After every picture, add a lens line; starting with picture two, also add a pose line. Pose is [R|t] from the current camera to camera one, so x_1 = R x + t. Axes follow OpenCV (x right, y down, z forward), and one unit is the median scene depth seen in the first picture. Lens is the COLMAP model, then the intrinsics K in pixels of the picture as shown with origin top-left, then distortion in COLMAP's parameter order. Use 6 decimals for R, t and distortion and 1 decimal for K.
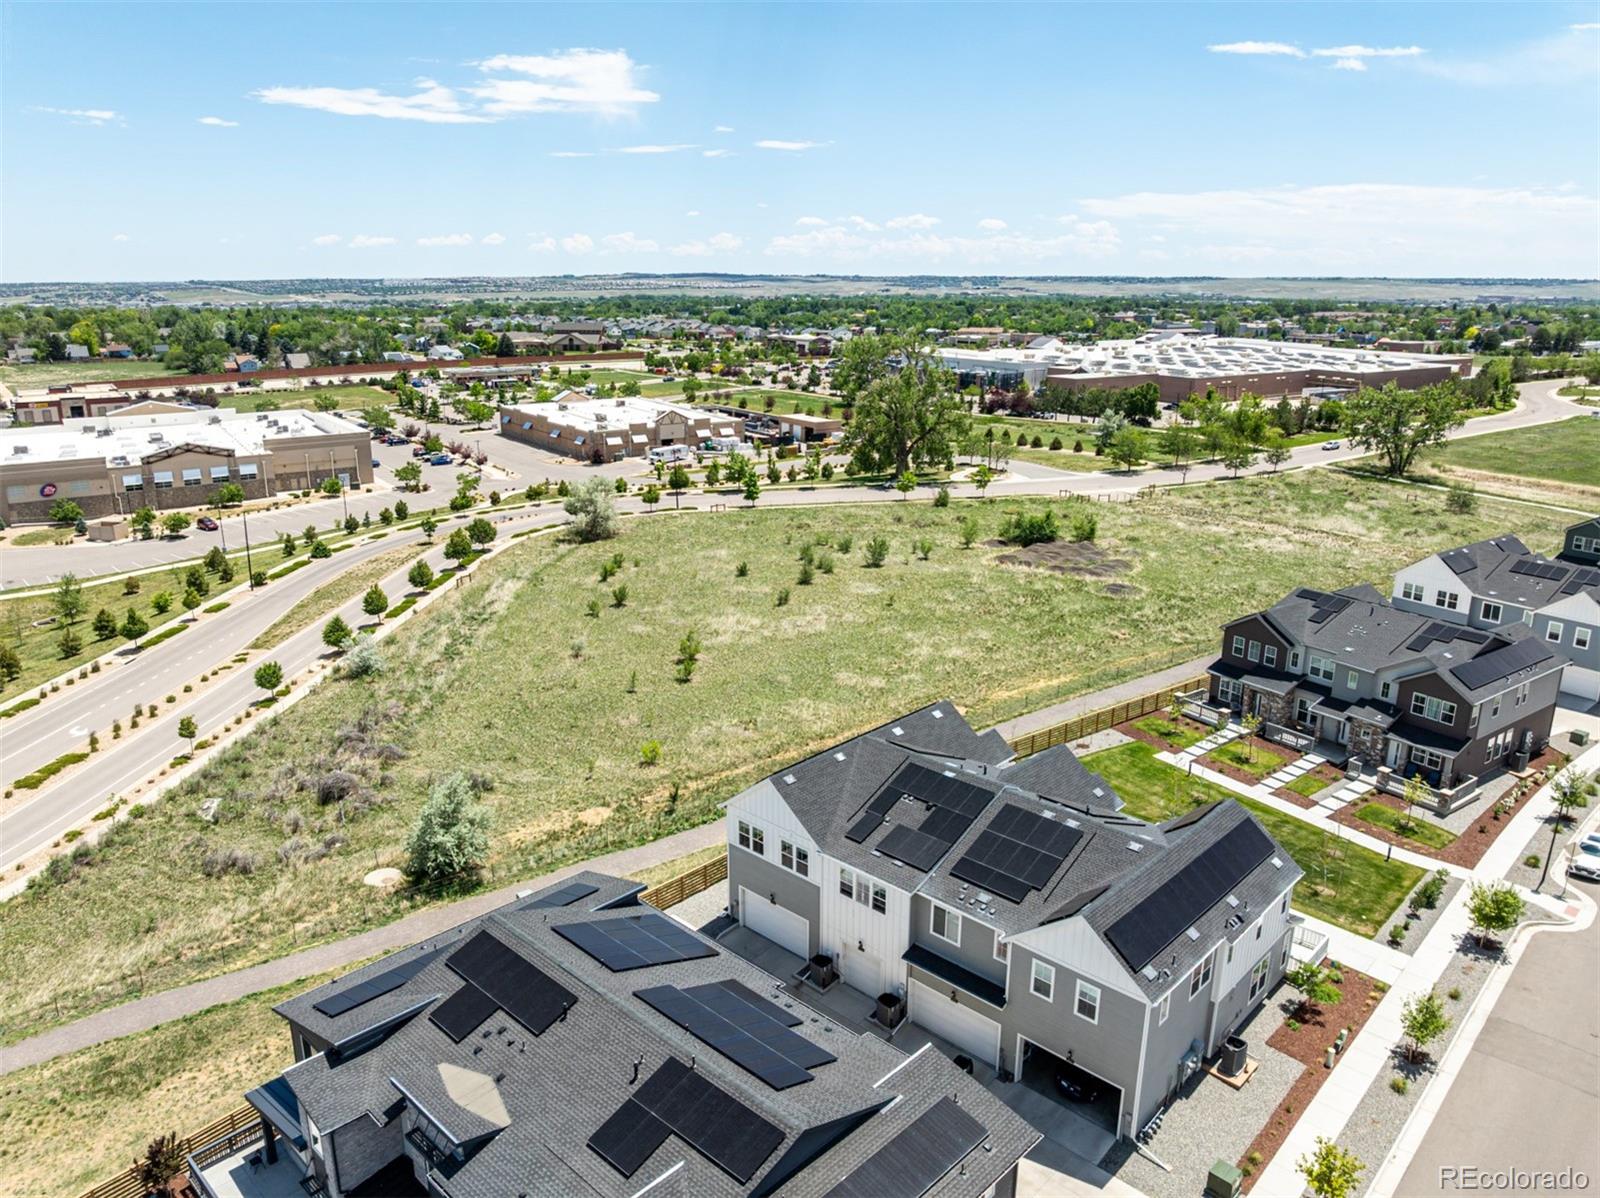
lens RADIAL K [[1129.0, 0, 795.8], [0, 1129.0, 590.3], [0, 0, 1]] dist [-0.044004, 0.009745]
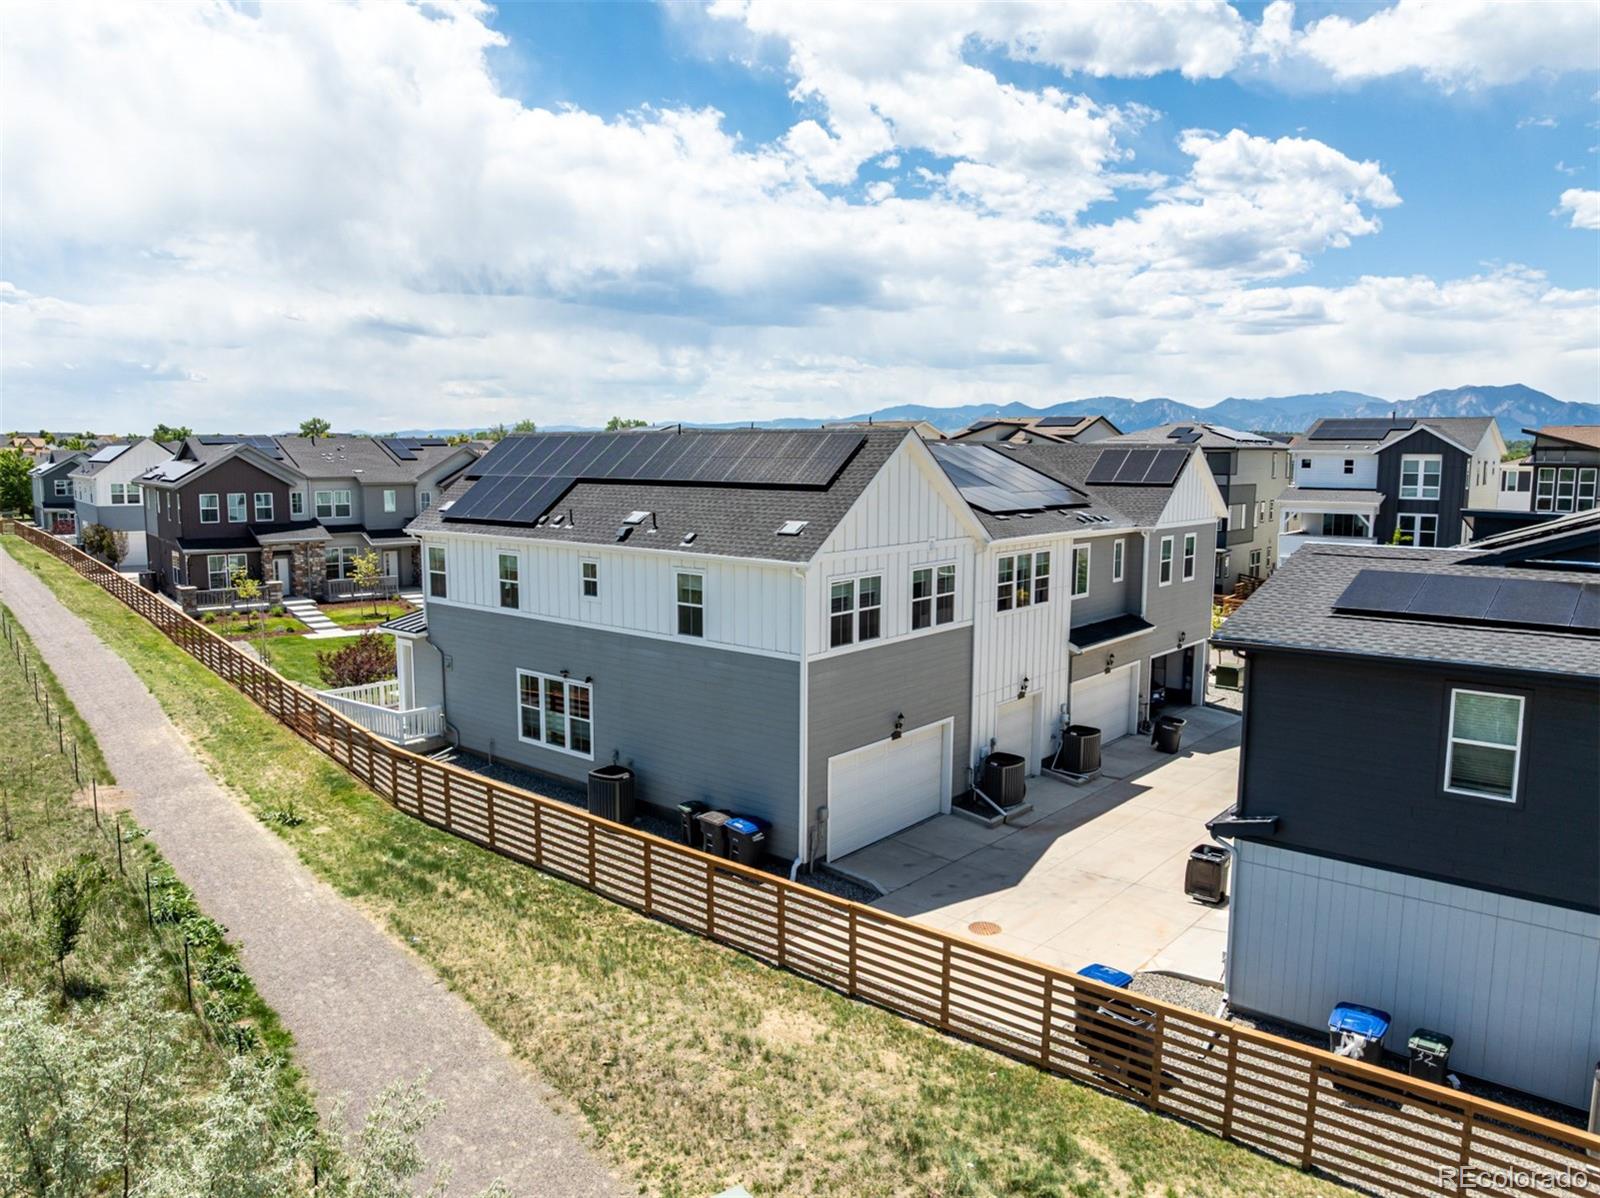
lens RADIAL K [[1129.0, 0, 788.5], [0, 1129.0, 555.0], [0, 0, 1]] dist [-0.044004, 0.009745]
pose [[-0.058727, -0.095191, 0.993725, -0.262541], [0.266387, 0.957853, 0.107497, 0.083932], [-0.962076, 0.271028, -0.030894, 0.590159]]
